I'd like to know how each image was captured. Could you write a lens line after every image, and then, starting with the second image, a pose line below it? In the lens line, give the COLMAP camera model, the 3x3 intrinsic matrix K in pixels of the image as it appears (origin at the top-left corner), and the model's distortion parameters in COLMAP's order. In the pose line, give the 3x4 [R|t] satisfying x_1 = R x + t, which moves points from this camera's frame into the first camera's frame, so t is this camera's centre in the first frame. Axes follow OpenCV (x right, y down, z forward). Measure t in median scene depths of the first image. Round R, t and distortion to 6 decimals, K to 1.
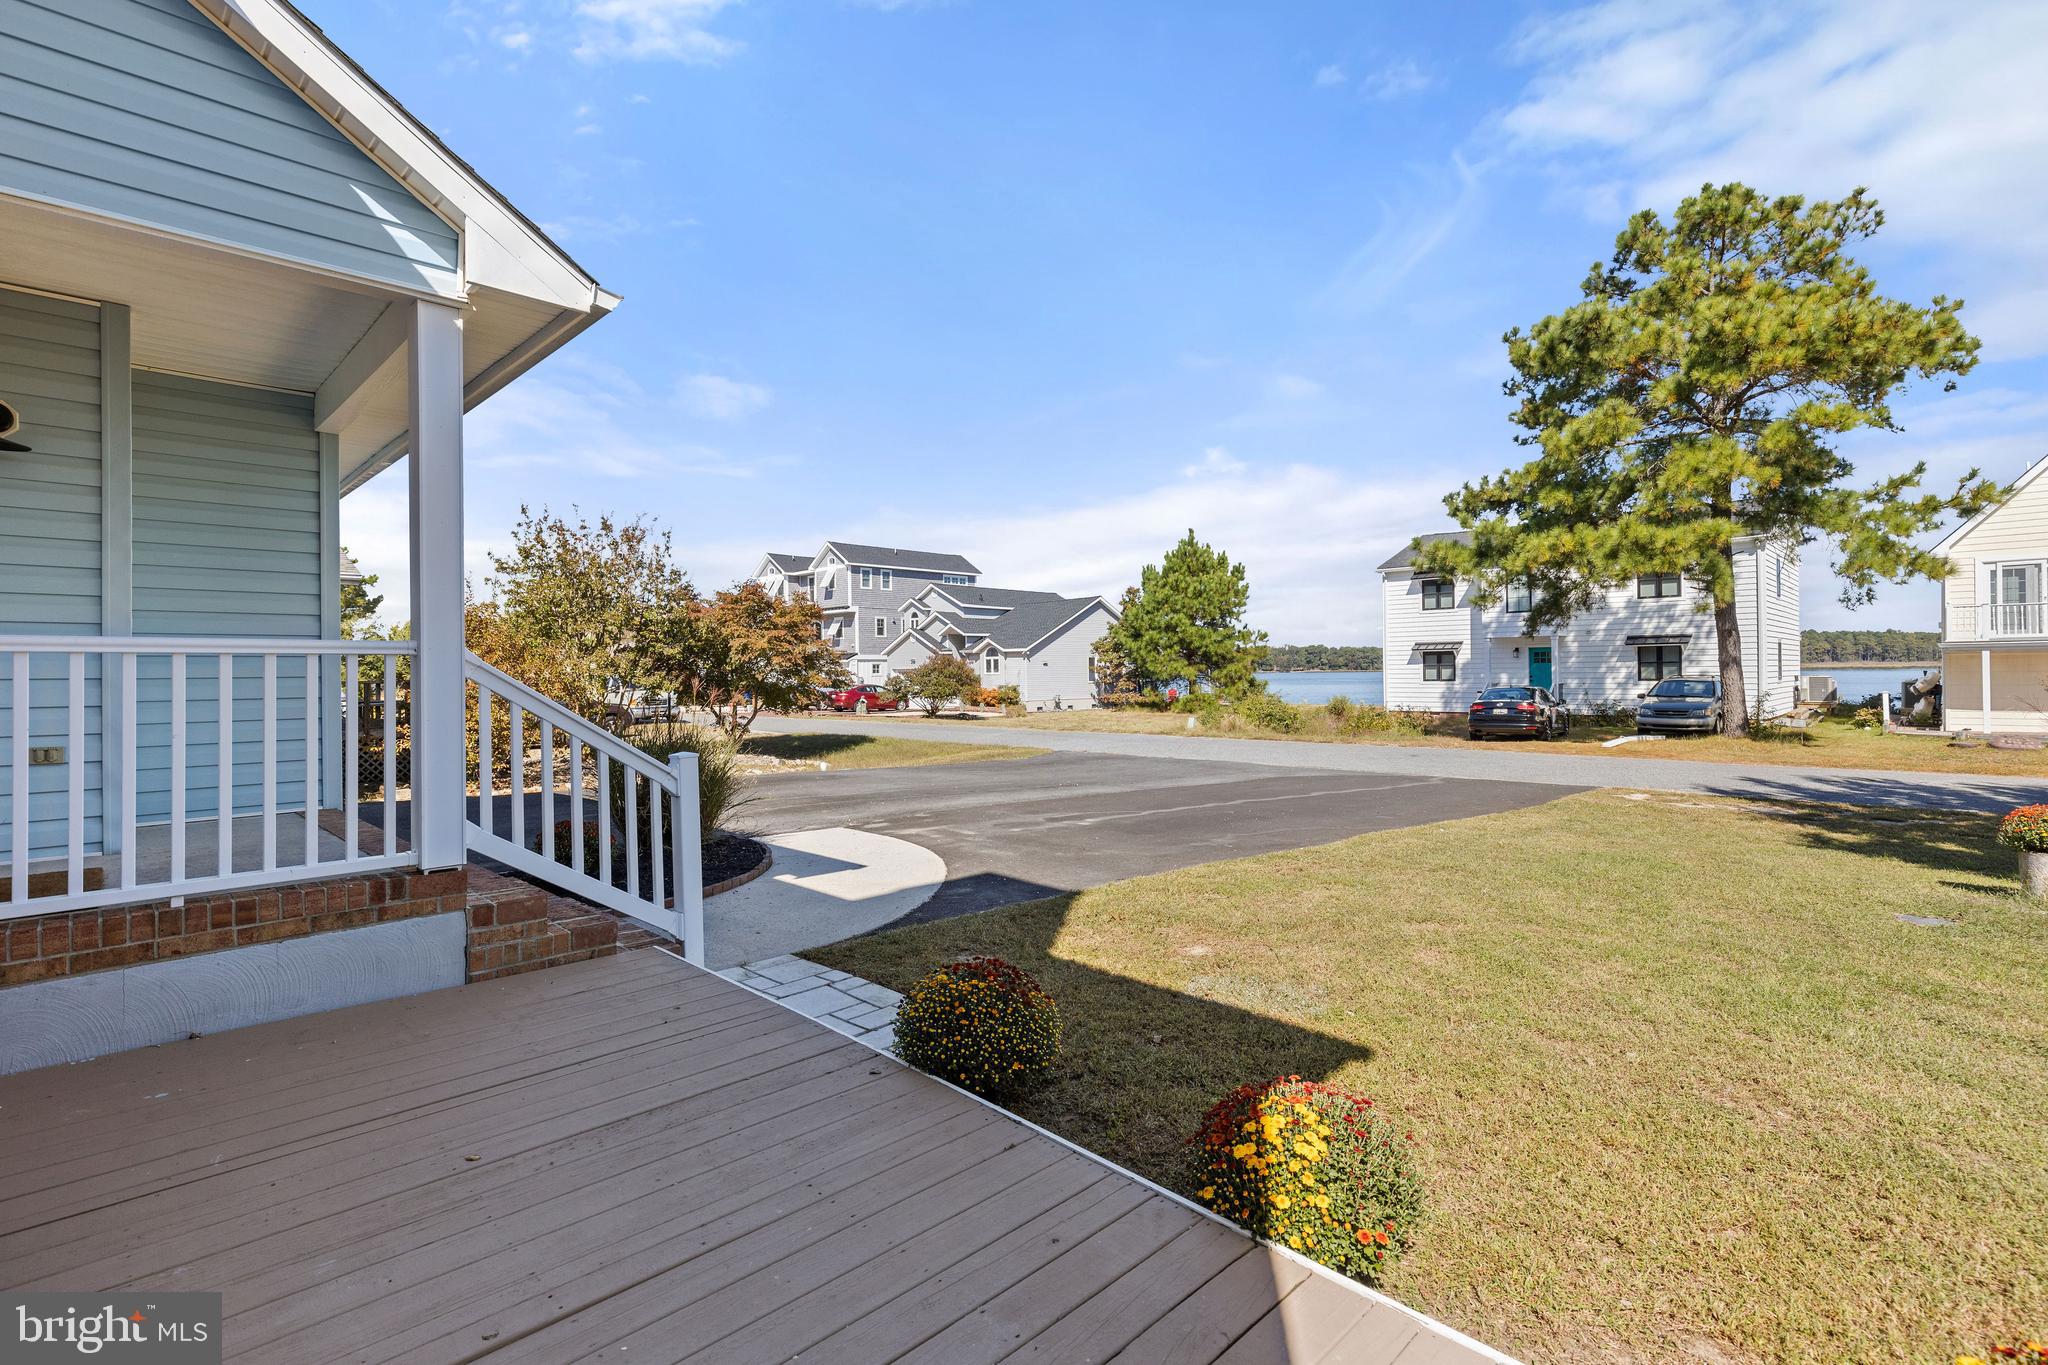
lens RADIAL K [[934.8, 0, 1018.7], [0, 934.8, 668.3], [0, 0, 1]] dist [0.006355, -0.001550]
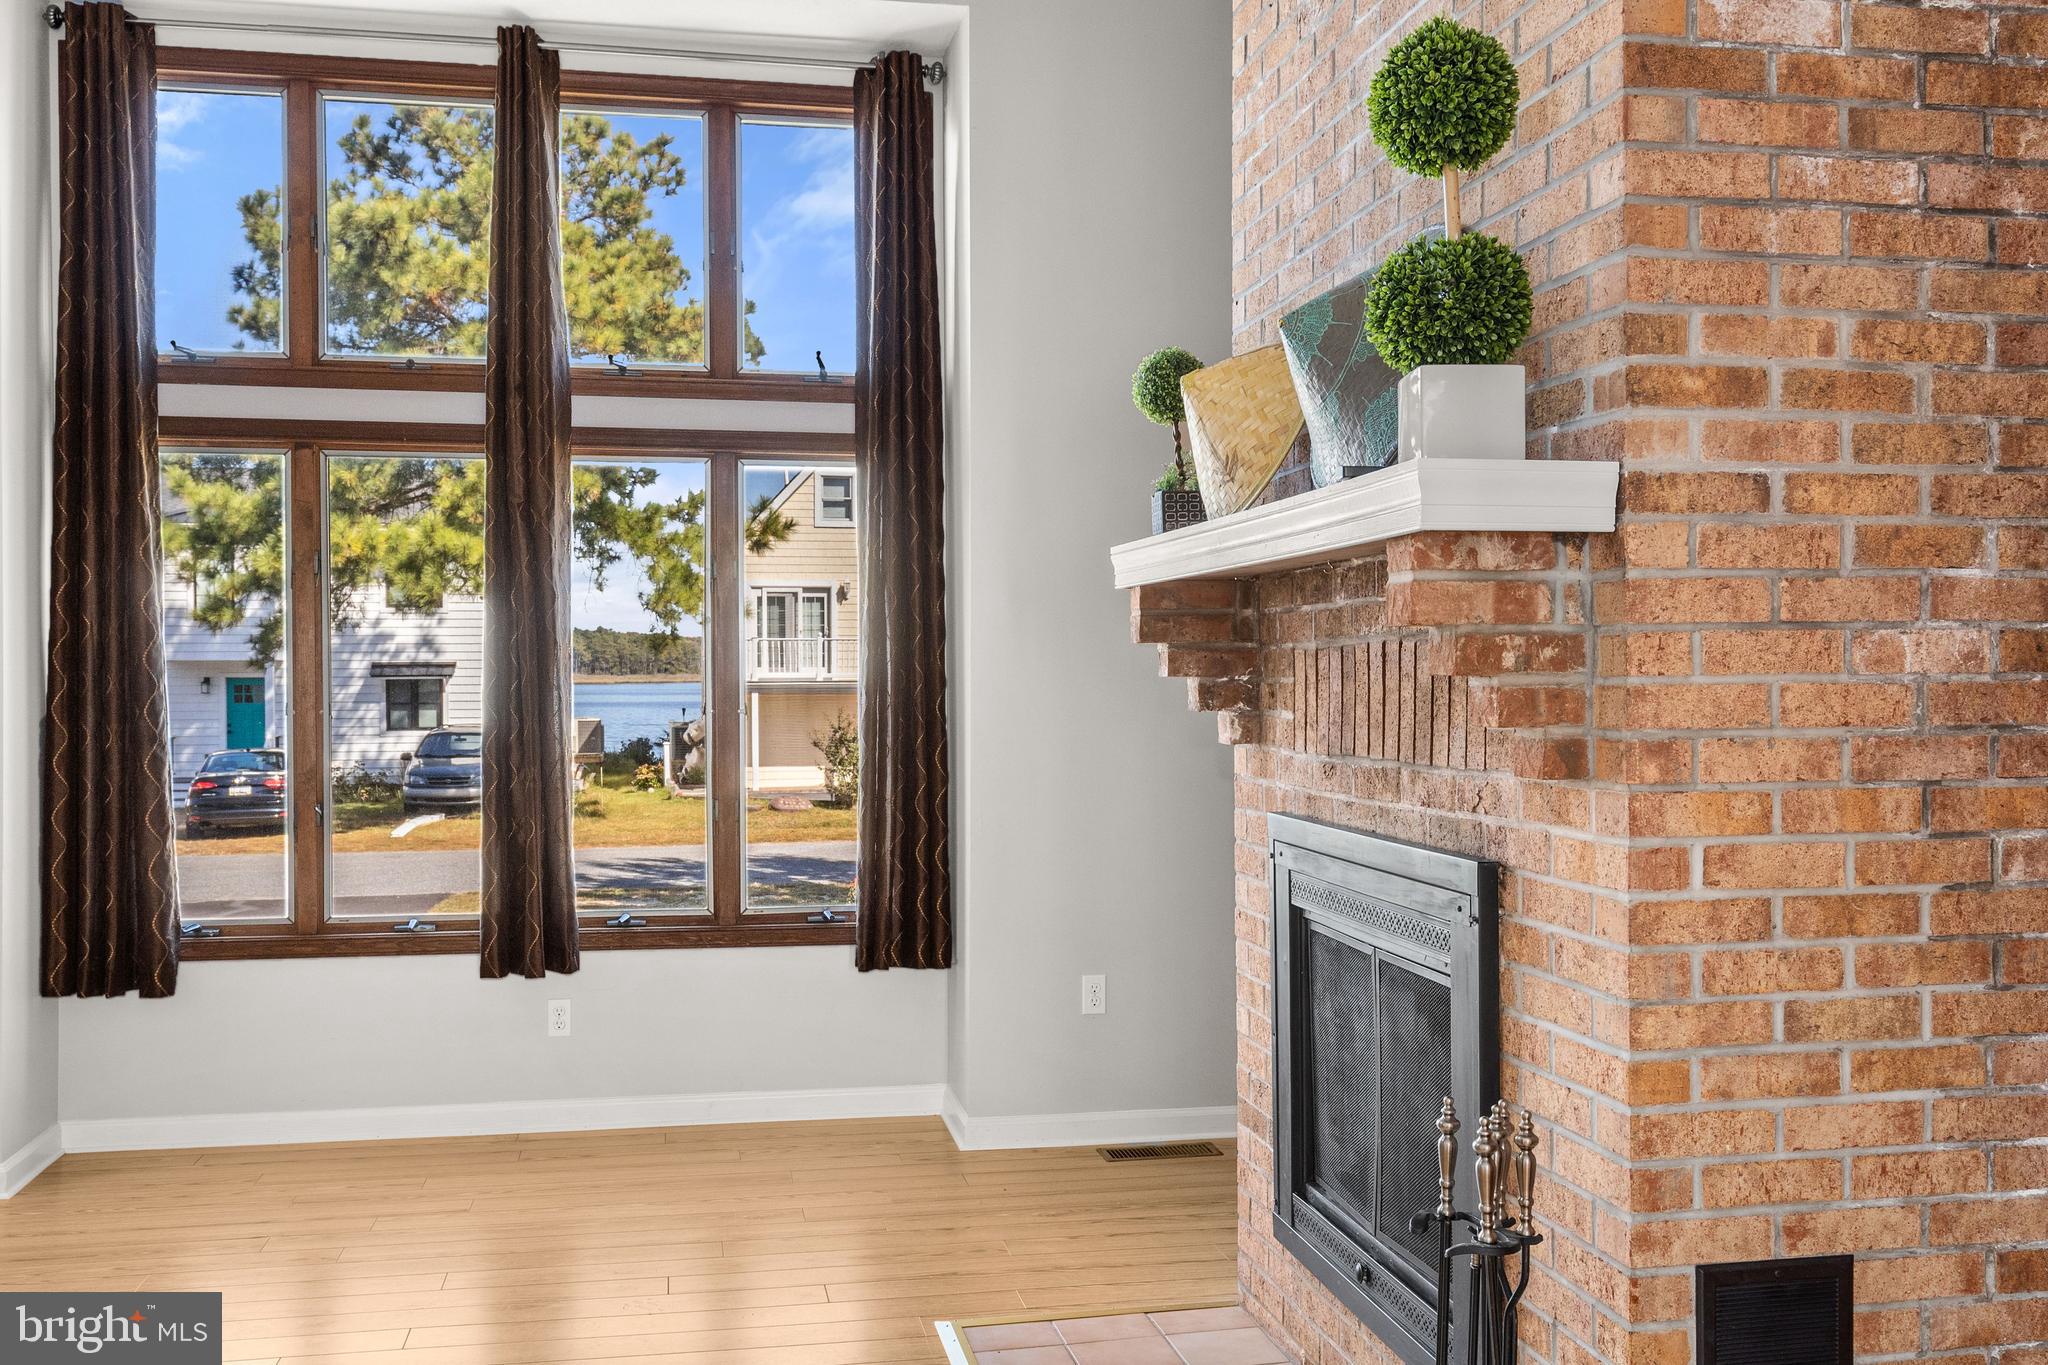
lens RADIAL K [[1852.5, 0, 1024.0], [0, 1852.5, 682.5], [0, 0, 1]] dist [0.008088, -0.003052]
pose [[0.561713, 0.003492, 0.827325, -0.259116], [-0.004212, 0.999990, -0.001361, -0.031828], [-0.827321, -0.002720, 0.561722, -0.167557]]
